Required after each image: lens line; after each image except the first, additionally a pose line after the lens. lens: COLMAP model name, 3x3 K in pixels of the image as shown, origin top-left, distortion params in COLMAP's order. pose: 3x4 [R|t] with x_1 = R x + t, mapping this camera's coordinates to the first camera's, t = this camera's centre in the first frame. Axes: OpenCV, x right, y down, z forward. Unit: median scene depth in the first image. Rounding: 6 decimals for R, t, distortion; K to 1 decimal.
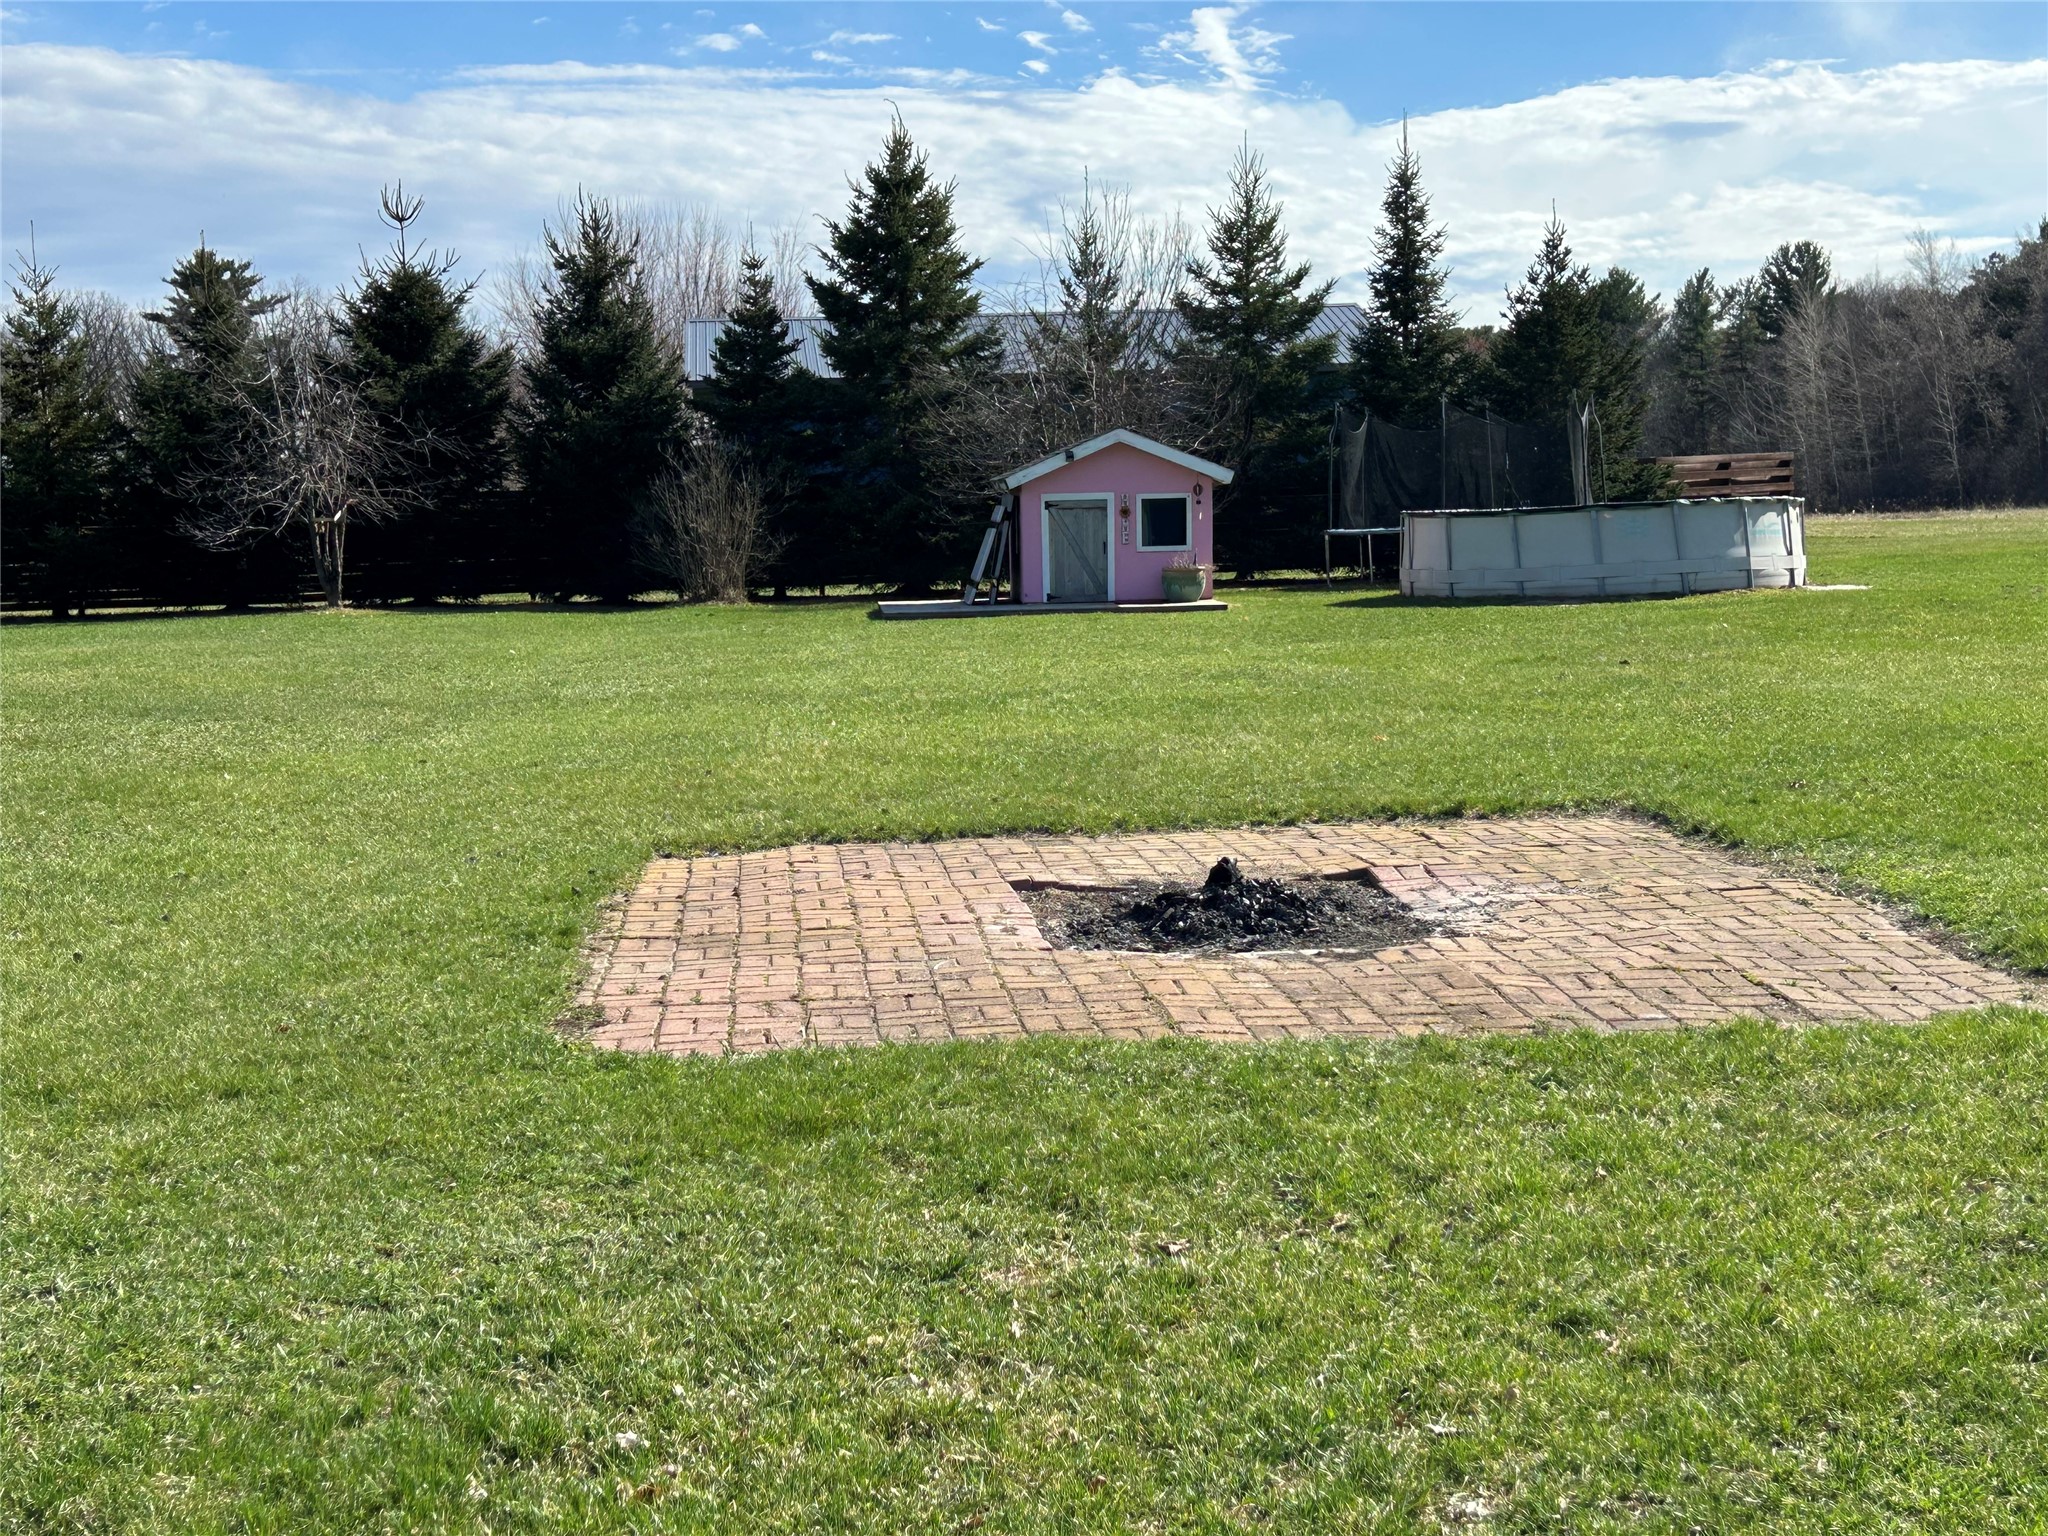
lens RADIAL K [[2525.5, 0, 1023.5], [0, 2525.5, 770.3], [0, 0, 1]] dist [0.066313, 0.000000]
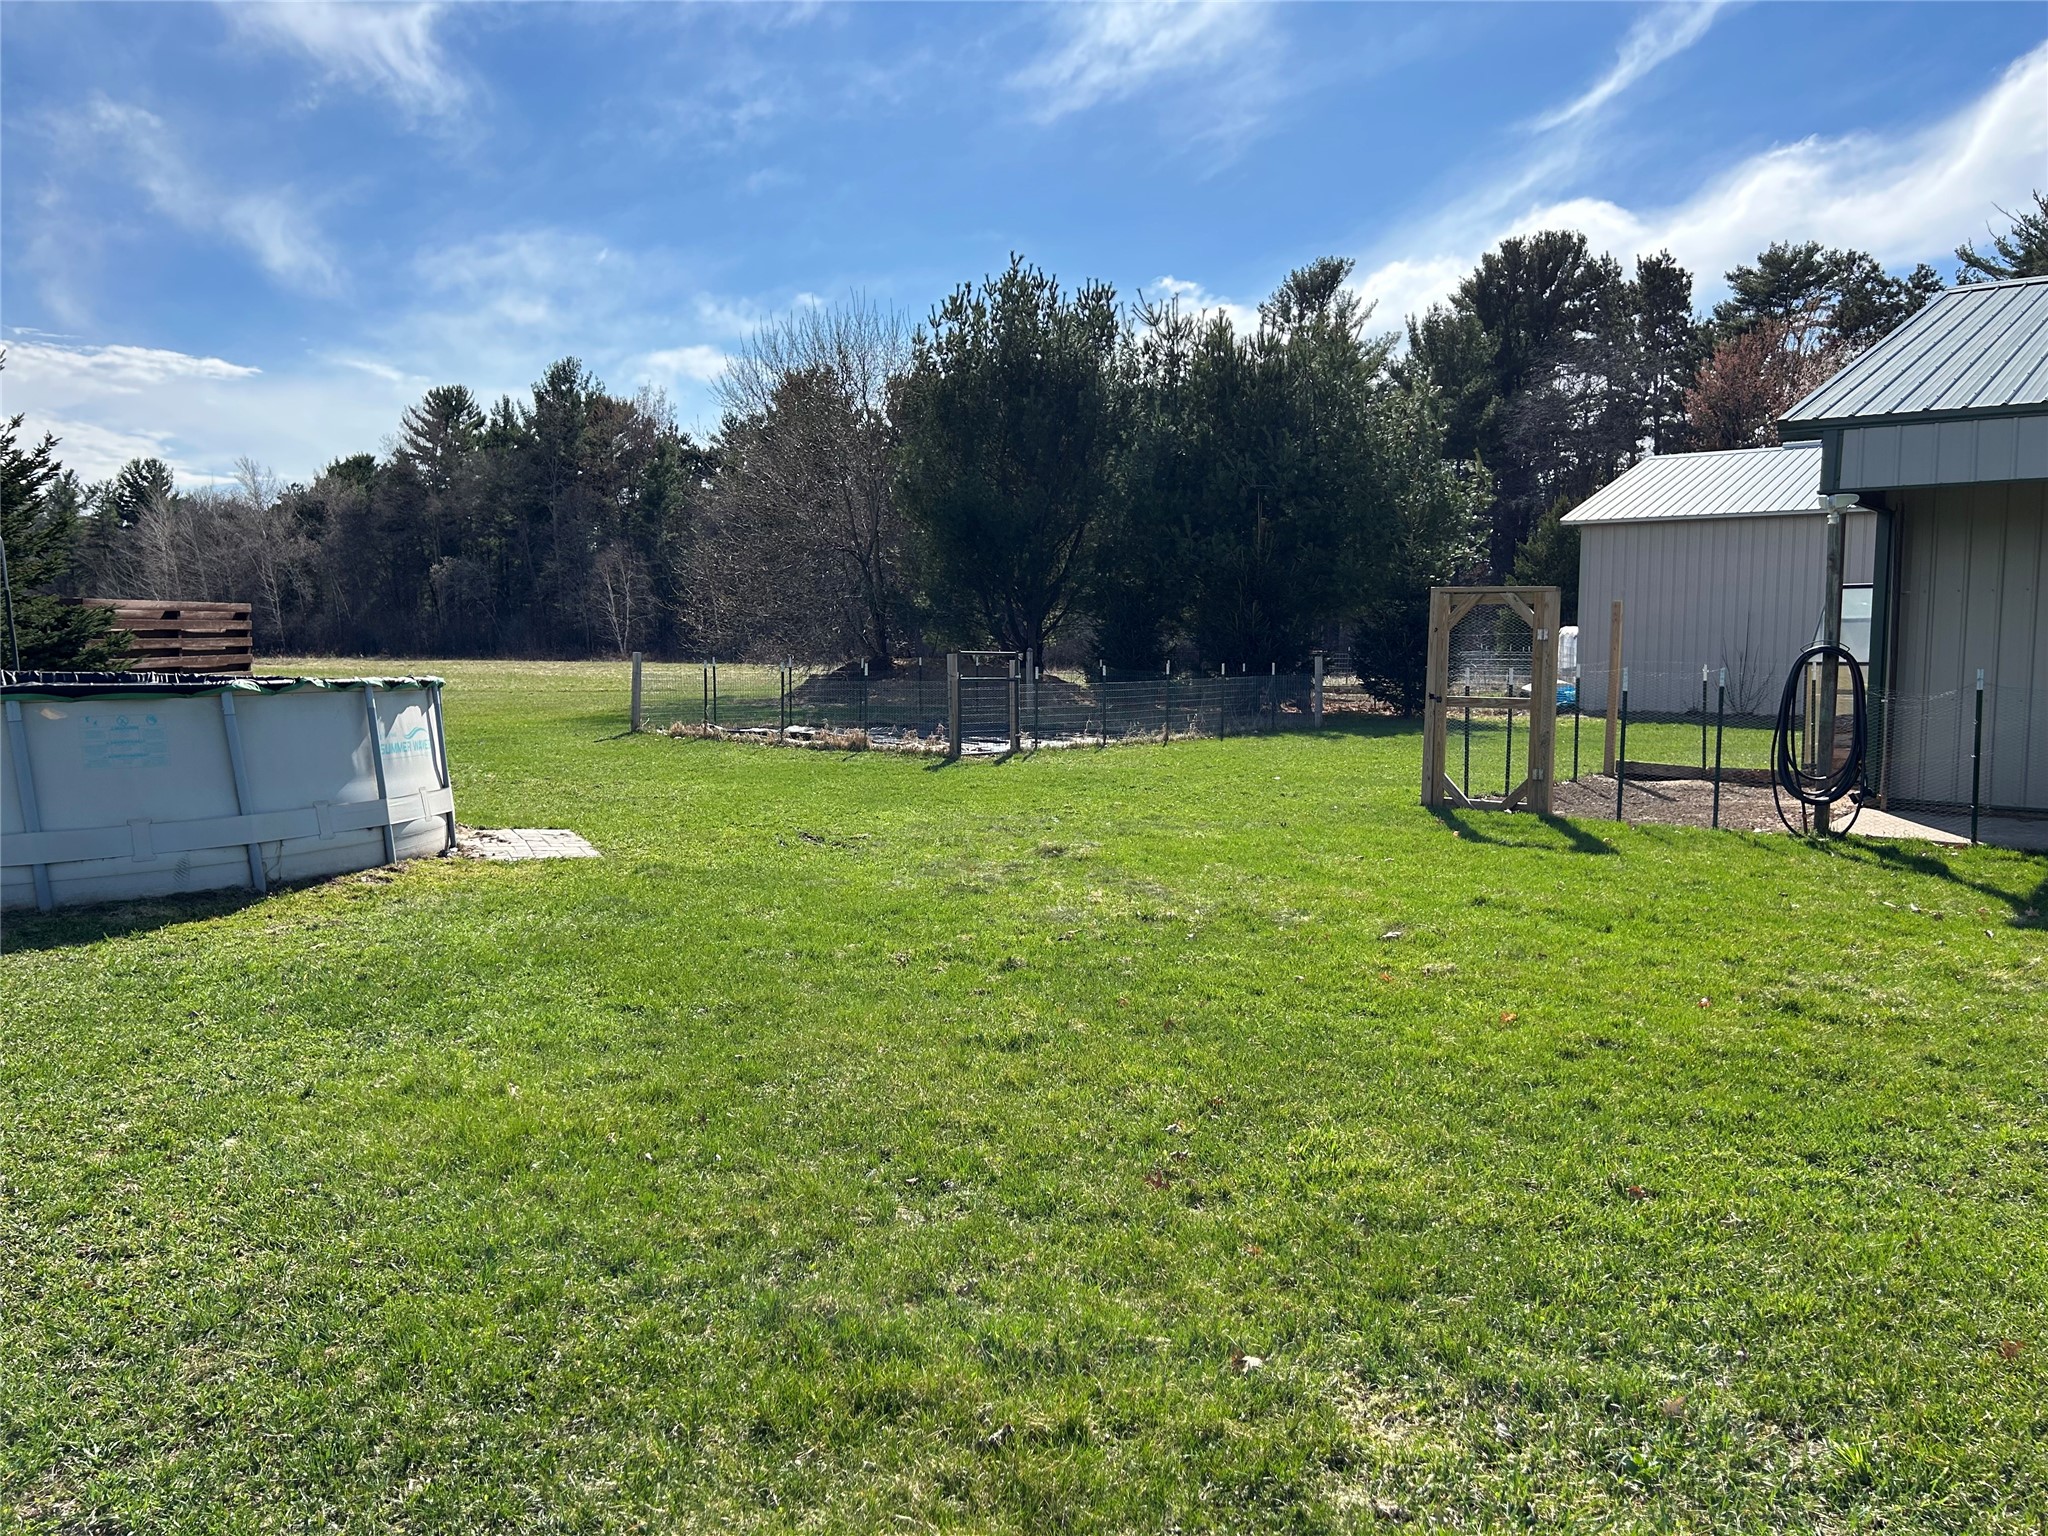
lens RADIAL K [[1516.7, 0, 1068.0], [0, 1516.7, 757.1], [0, 0, 1]] dist [-0.002137, -0.017855]
pose [[0.663060, -0.011693, 0.748475, 0.024920], [0.038875, 0.999067, -0.018830, -0.013137], [-0.747556, 0.041582, 0.662895, 0.114011]]
